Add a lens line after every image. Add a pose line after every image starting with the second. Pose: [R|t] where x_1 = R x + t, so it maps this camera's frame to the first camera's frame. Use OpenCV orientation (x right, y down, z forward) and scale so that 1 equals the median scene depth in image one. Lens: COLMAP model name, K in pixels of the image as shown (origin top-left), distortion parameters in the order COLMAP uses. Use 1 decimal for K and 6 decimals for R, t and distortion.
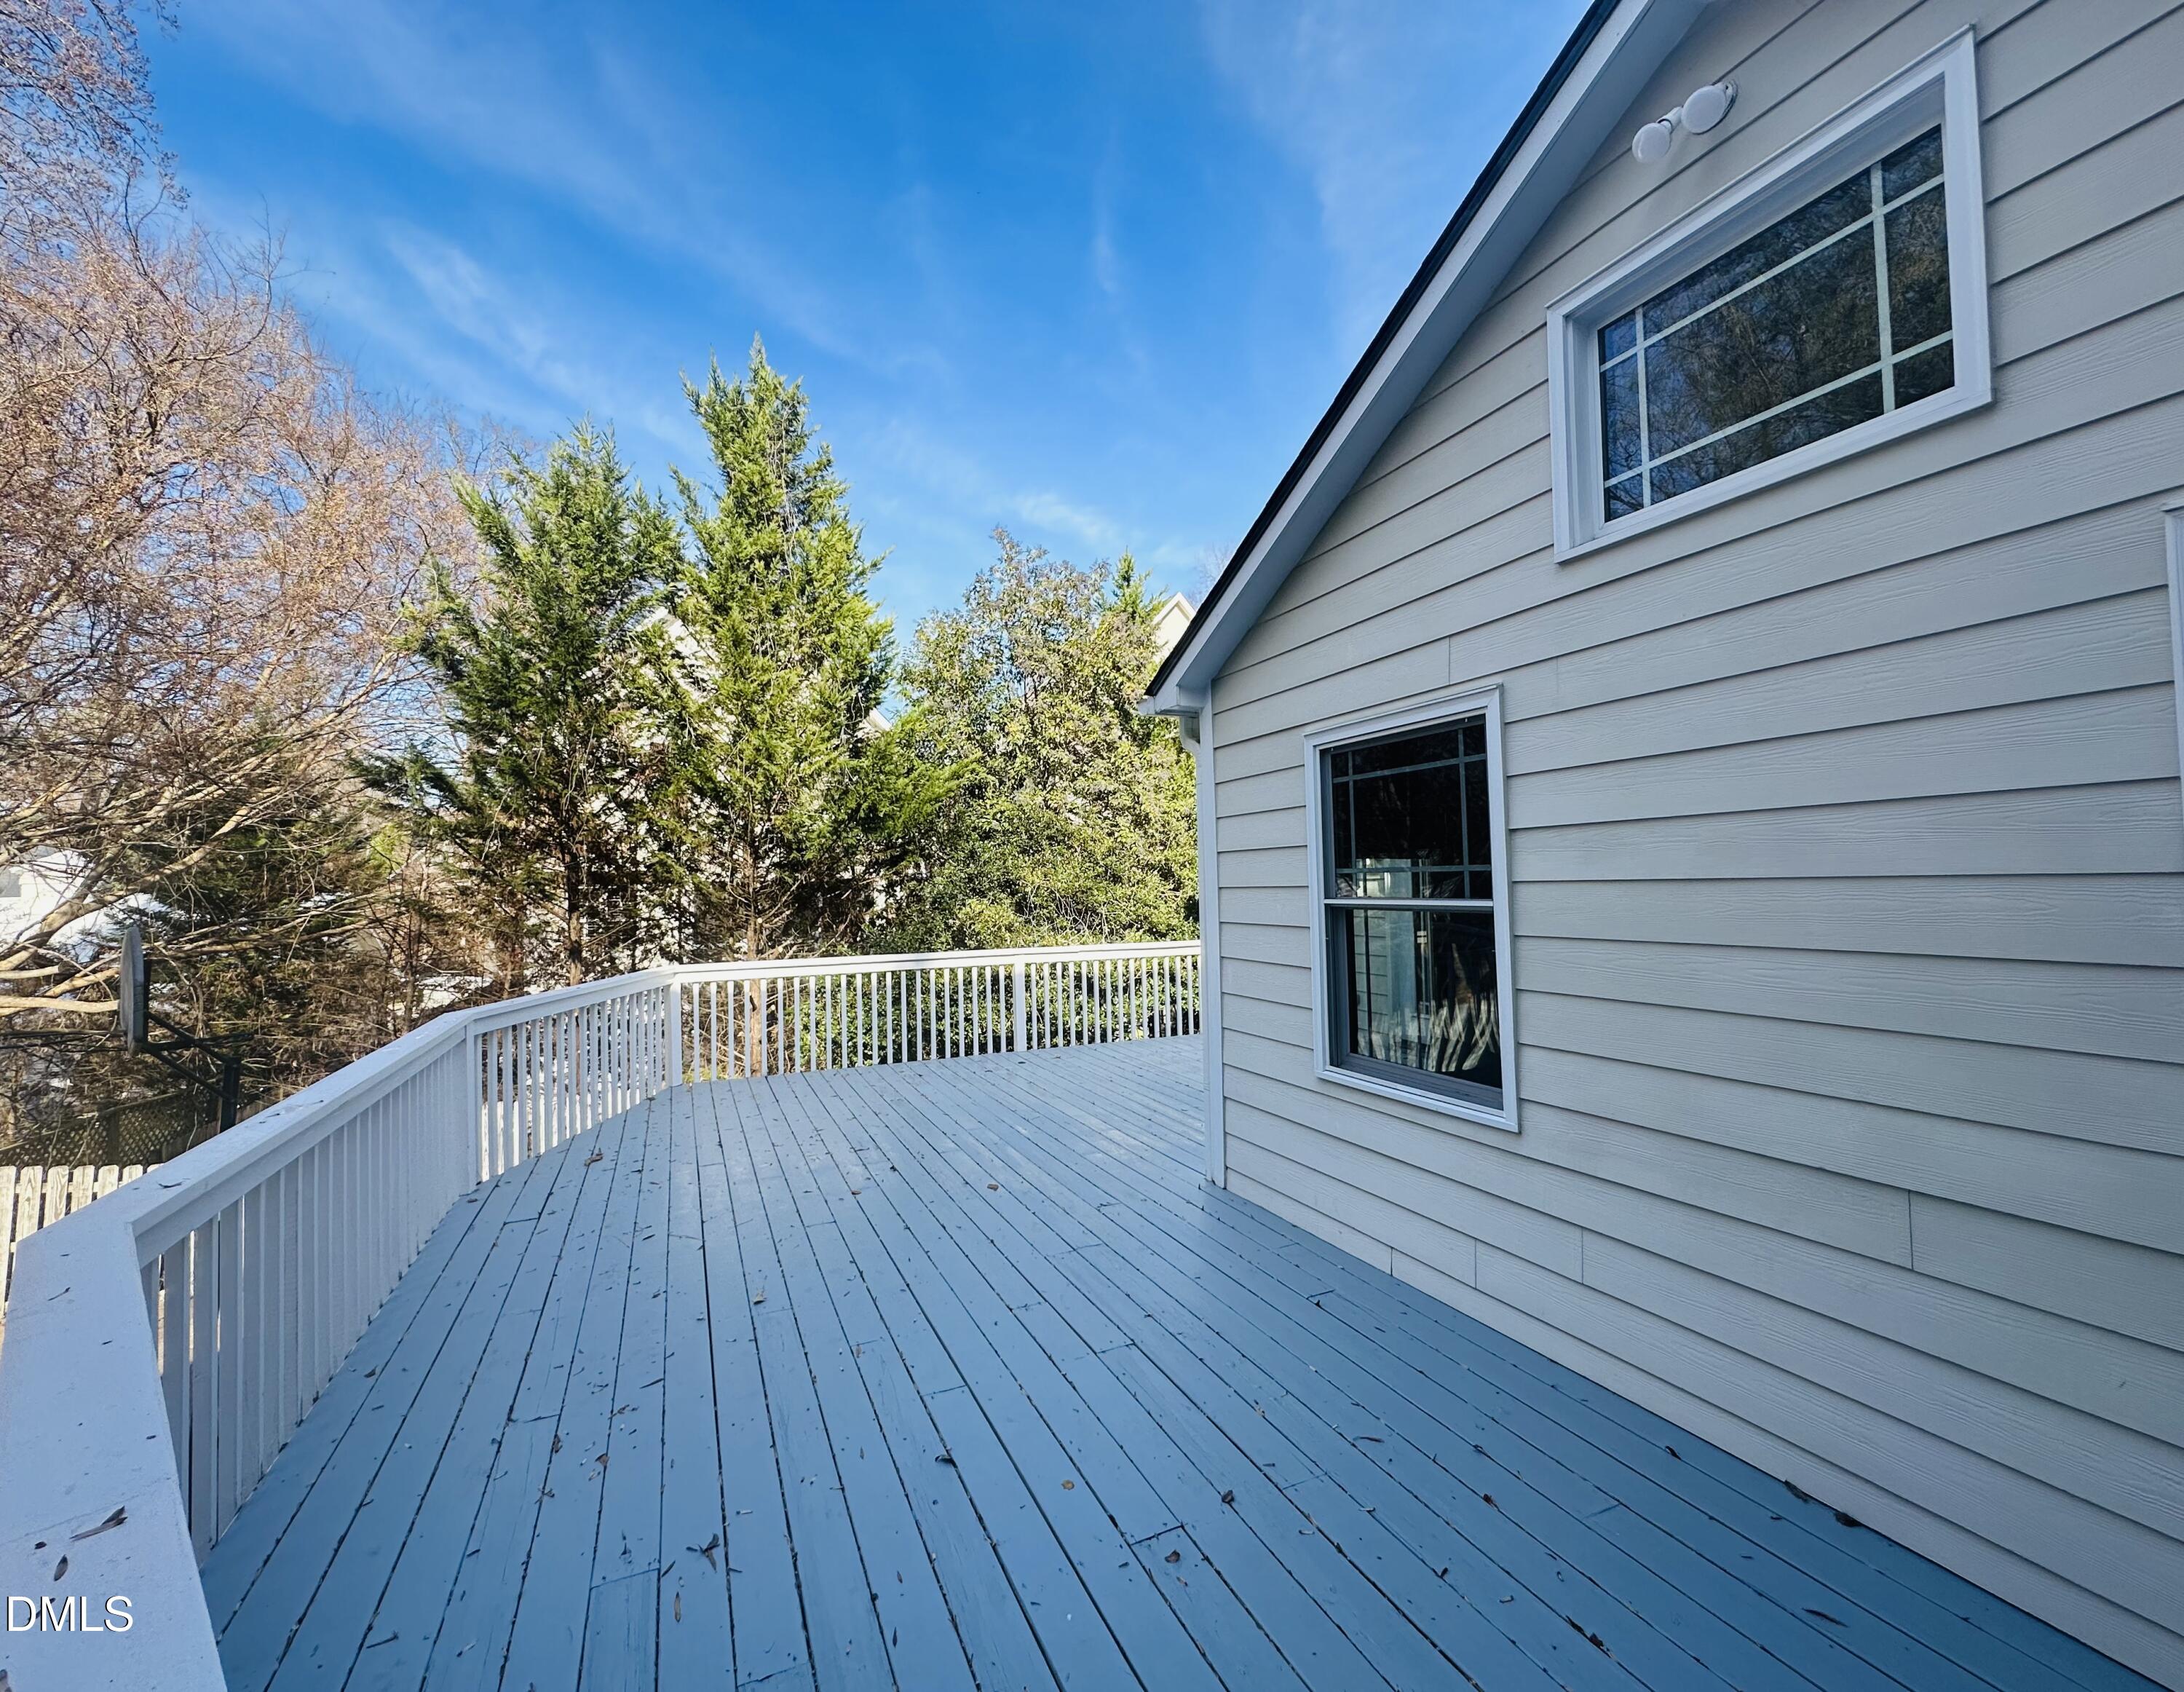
lens RADIAL K [[911.1, 0, 1052.6], [0, 911.1, 853.6], [0, 0, 1]] dist [-0.001429, 0.003779]
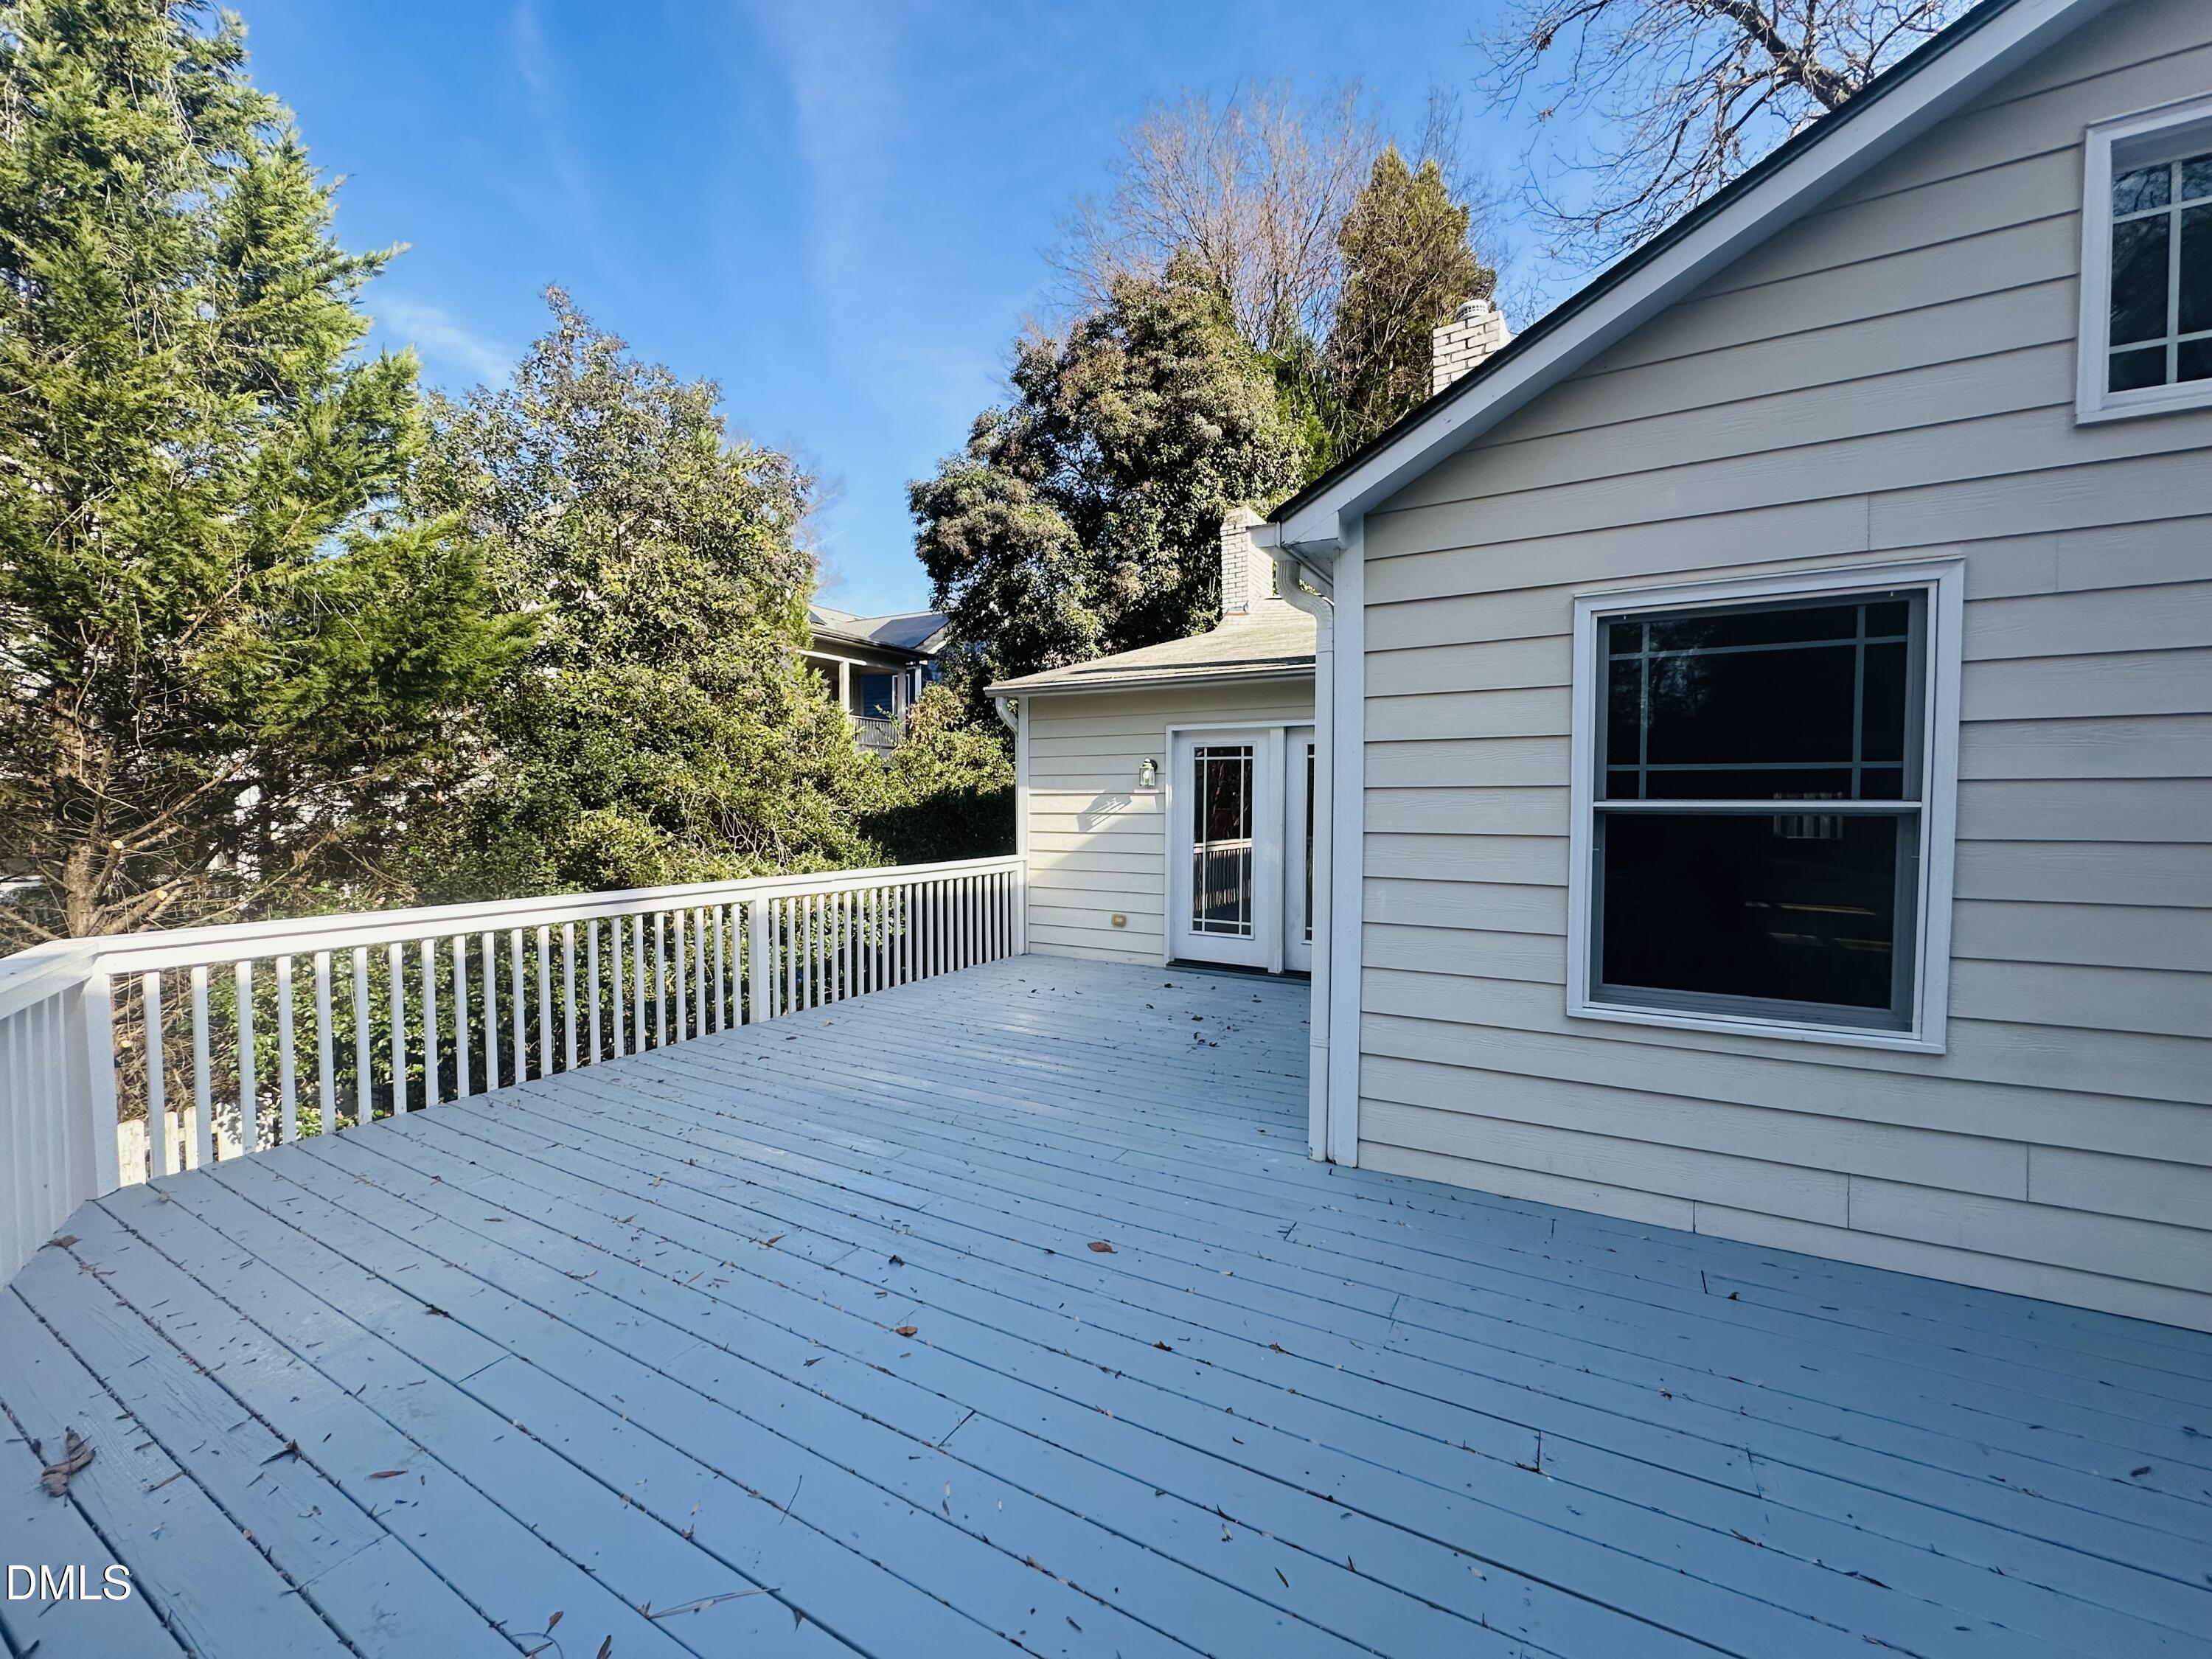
lens RADIAL K [[880.4, 0, 1105.5], [0, 880.4, 830.7], [0, 0, 1]] dist [-0.004164, 0.000913]
pose [[0.787979, 0.000850, 0.615702, -0.410520], [-0.036494, 0.998305, 0.045326, 0.042916], [-0.614620, -0.058185, 0.786675, 0.491538]]
